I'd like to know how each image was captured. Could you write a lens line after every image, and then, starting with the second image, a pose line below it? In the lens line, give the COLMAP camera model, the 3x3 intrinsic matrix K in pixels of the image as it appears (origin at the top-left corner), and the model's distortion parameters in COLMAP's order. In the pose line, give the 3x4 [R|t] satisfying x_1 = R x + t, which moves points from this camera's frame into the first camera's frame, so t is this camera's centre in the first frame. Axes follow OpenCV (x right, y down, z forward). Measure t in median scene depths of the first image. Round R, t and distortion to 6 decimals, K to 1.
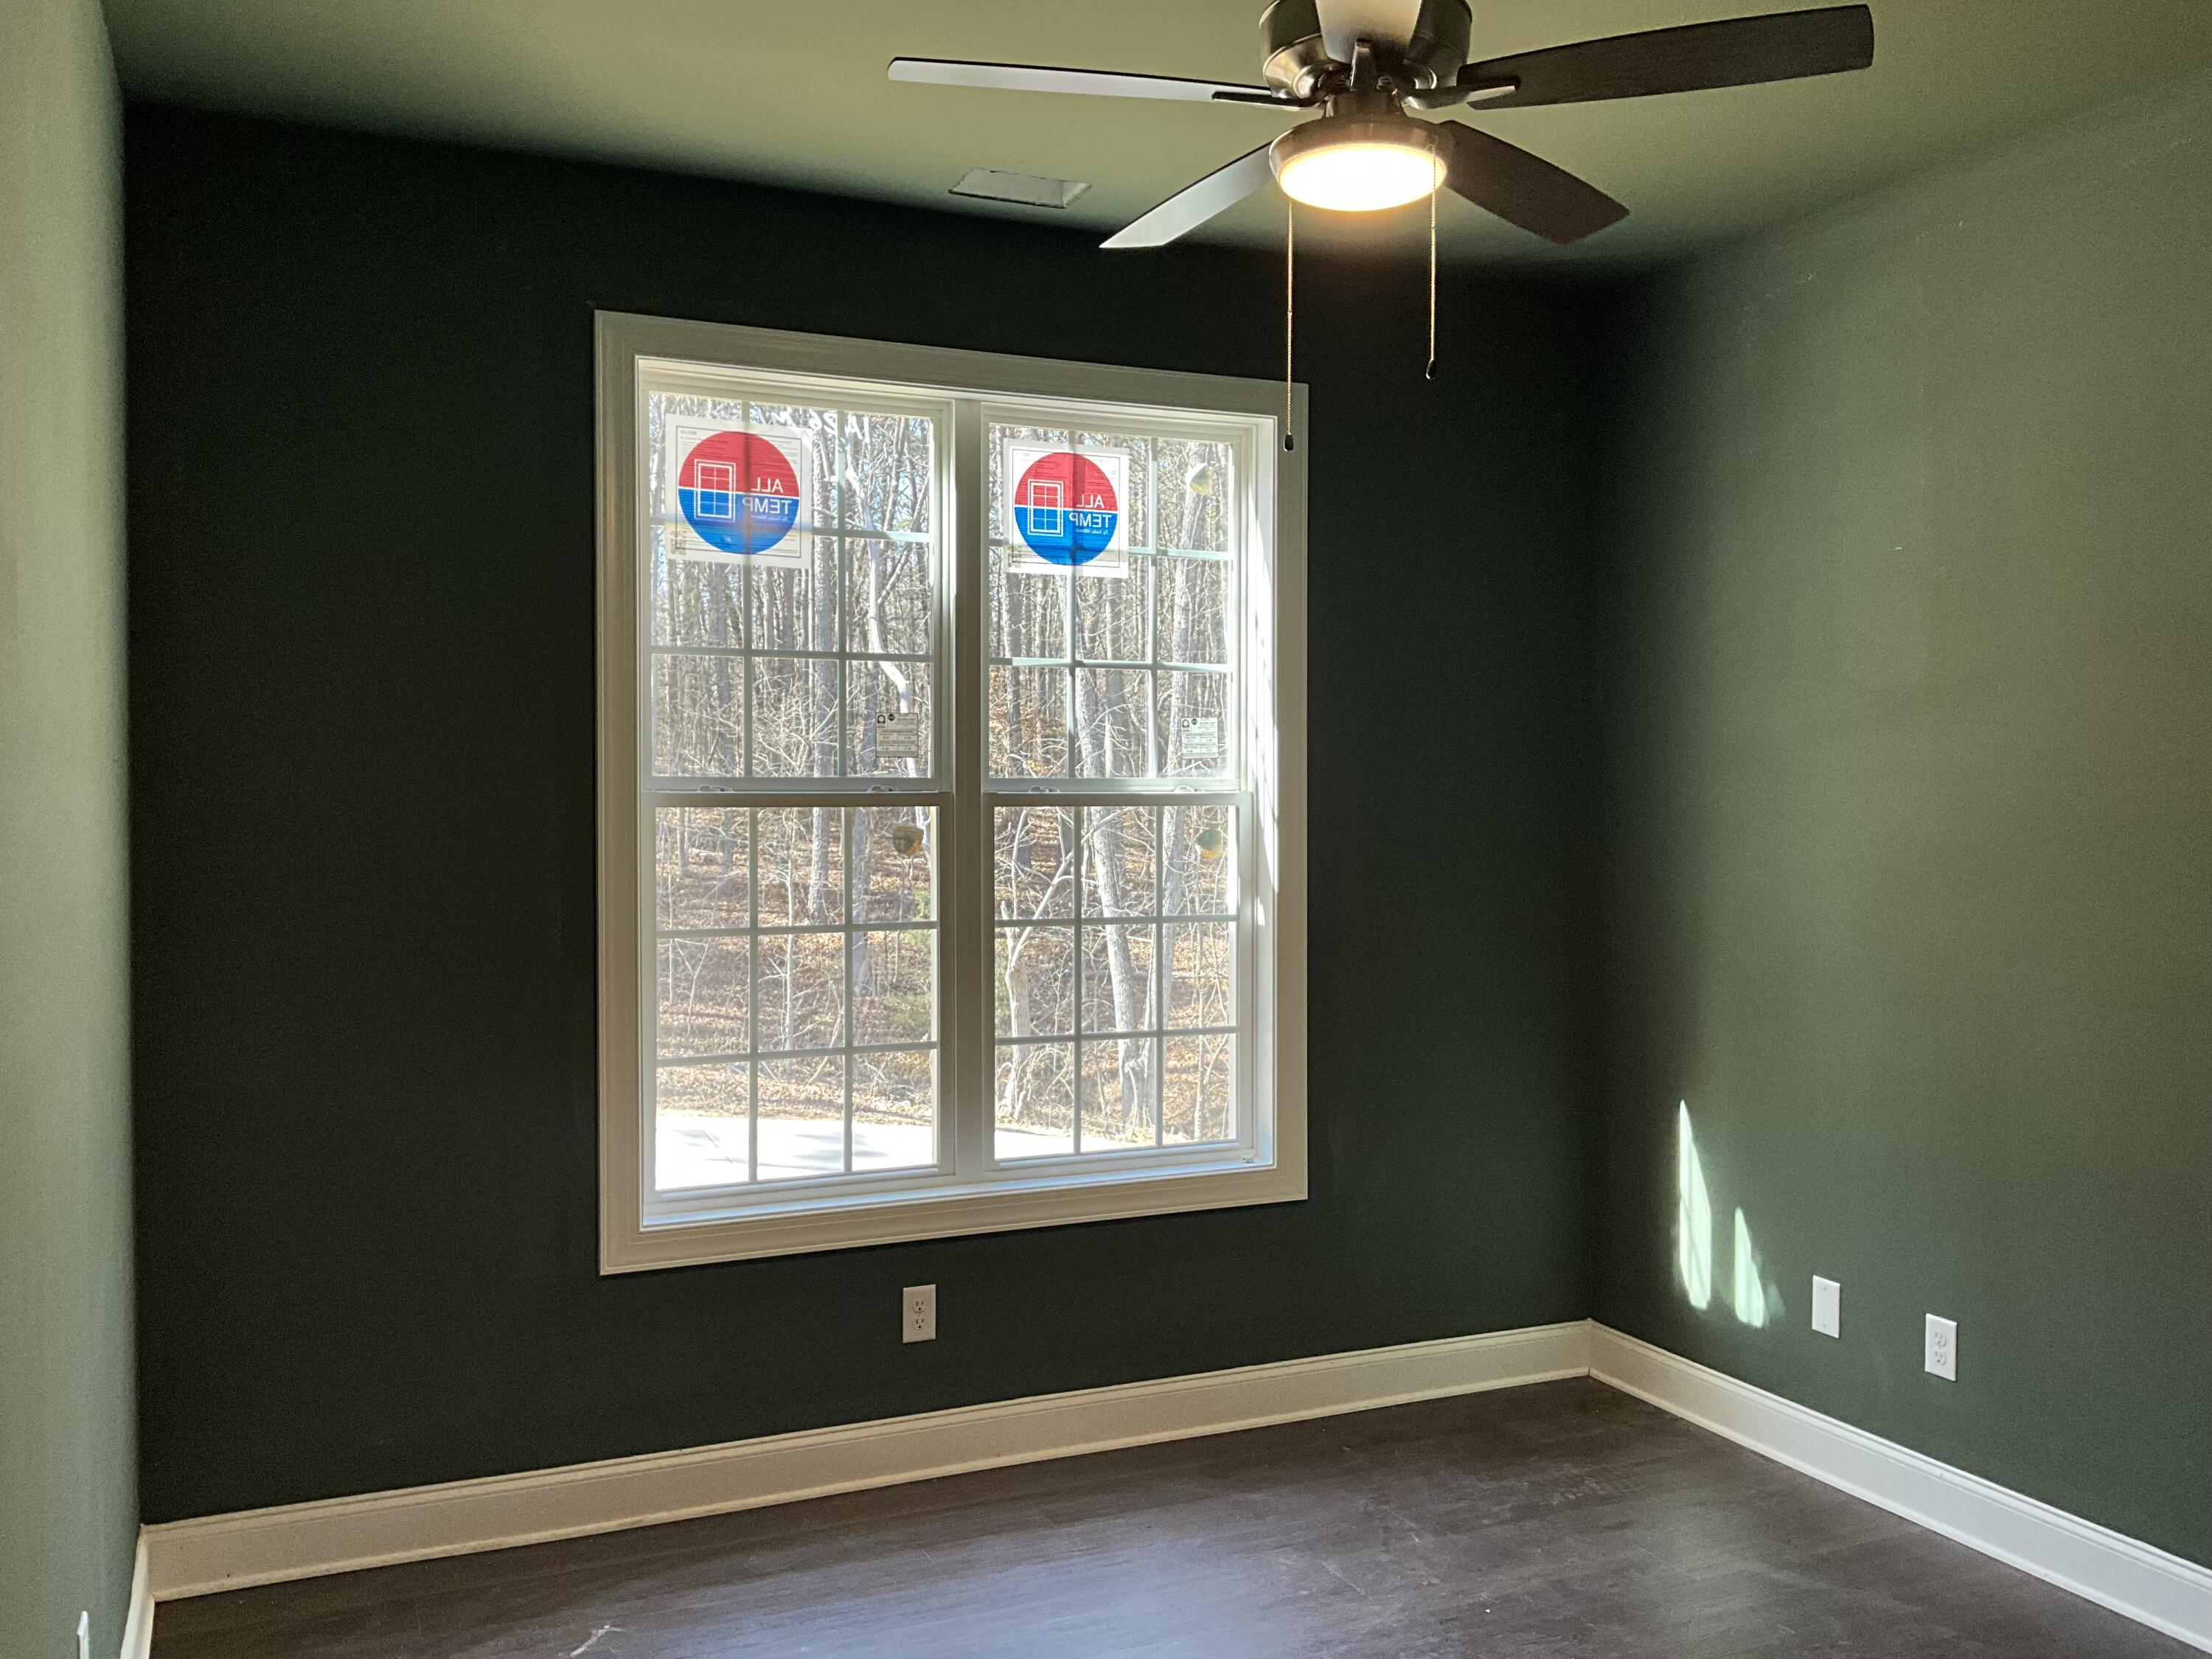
lens RADIAL K [[1837.8, 0, 1106.0], [0, 1837.8, 829.5], [0, 0, 1]] dist [0.035232, 0.000039]
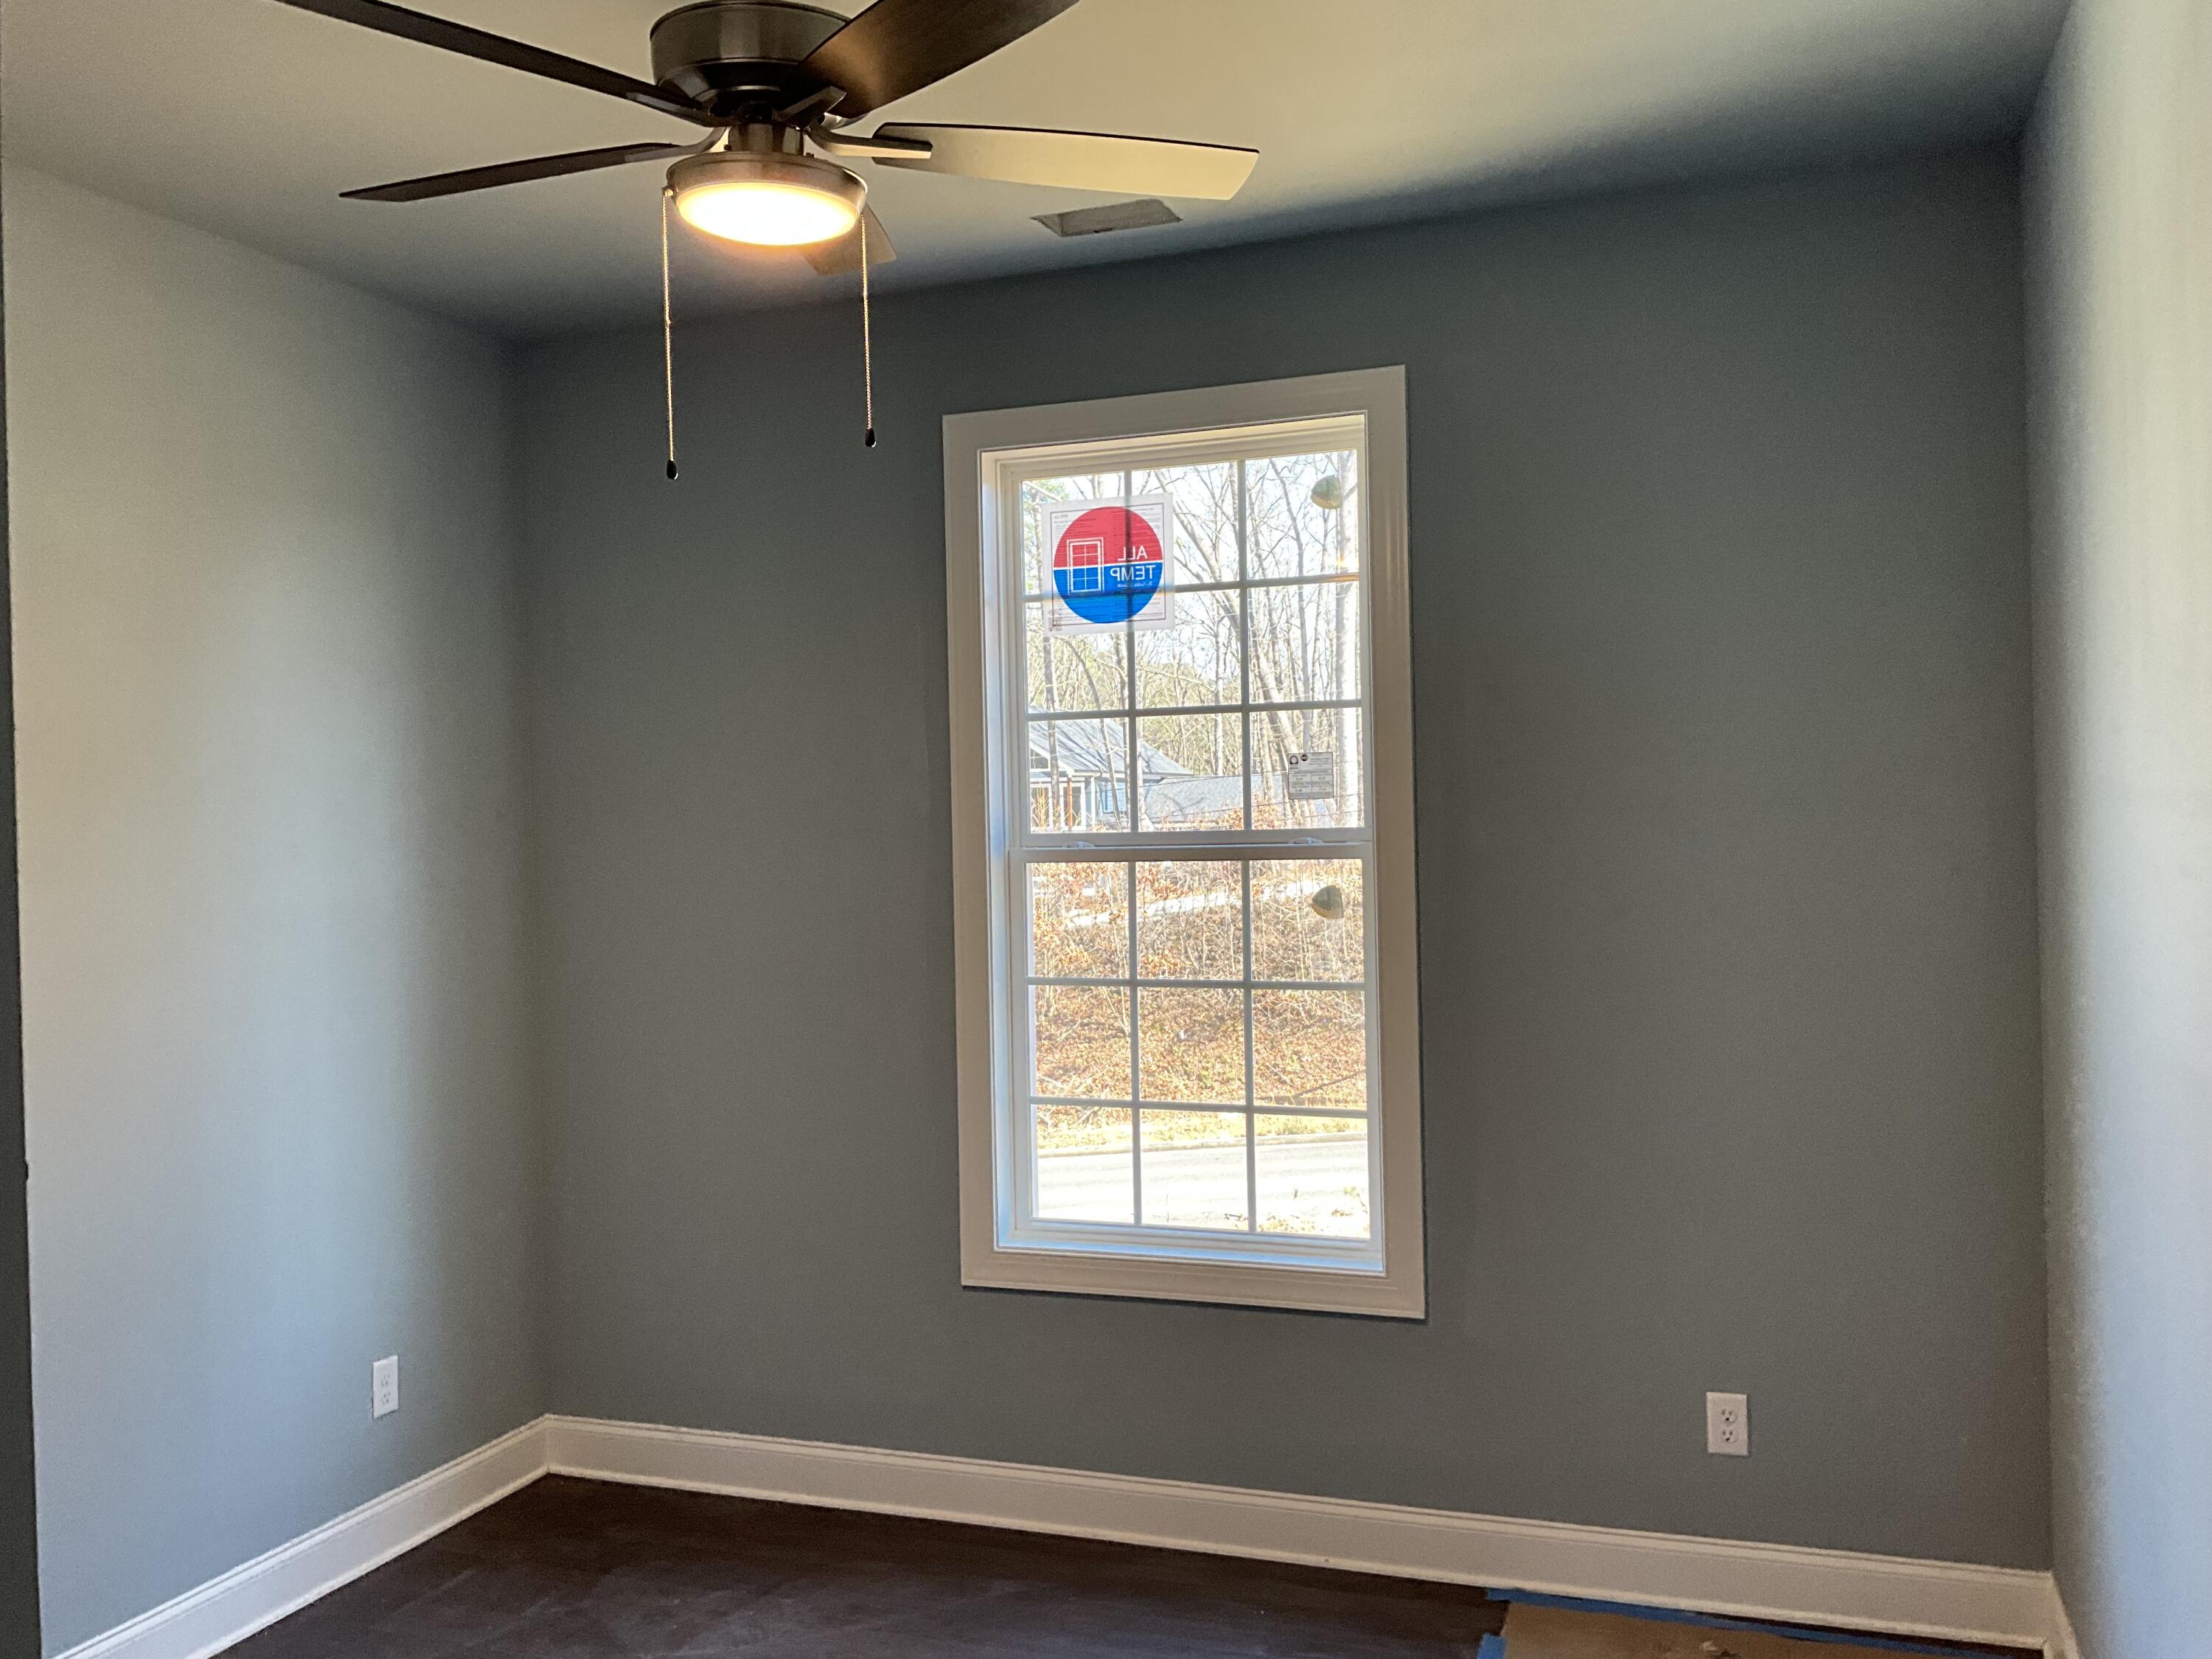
lens RADIAL K [[1878.5, 0, 1106.0], [0, 1878.5, 829.5], [0, 0, 1]] dist [0.128304, -0.211395]
pose [[0.721664, -0.016219, -0.692053, 0.554824], [0.004554, 0.999815, -0.018683, -0.011225], [0.692228, 0.010332, 0.721604, 0.225013]]
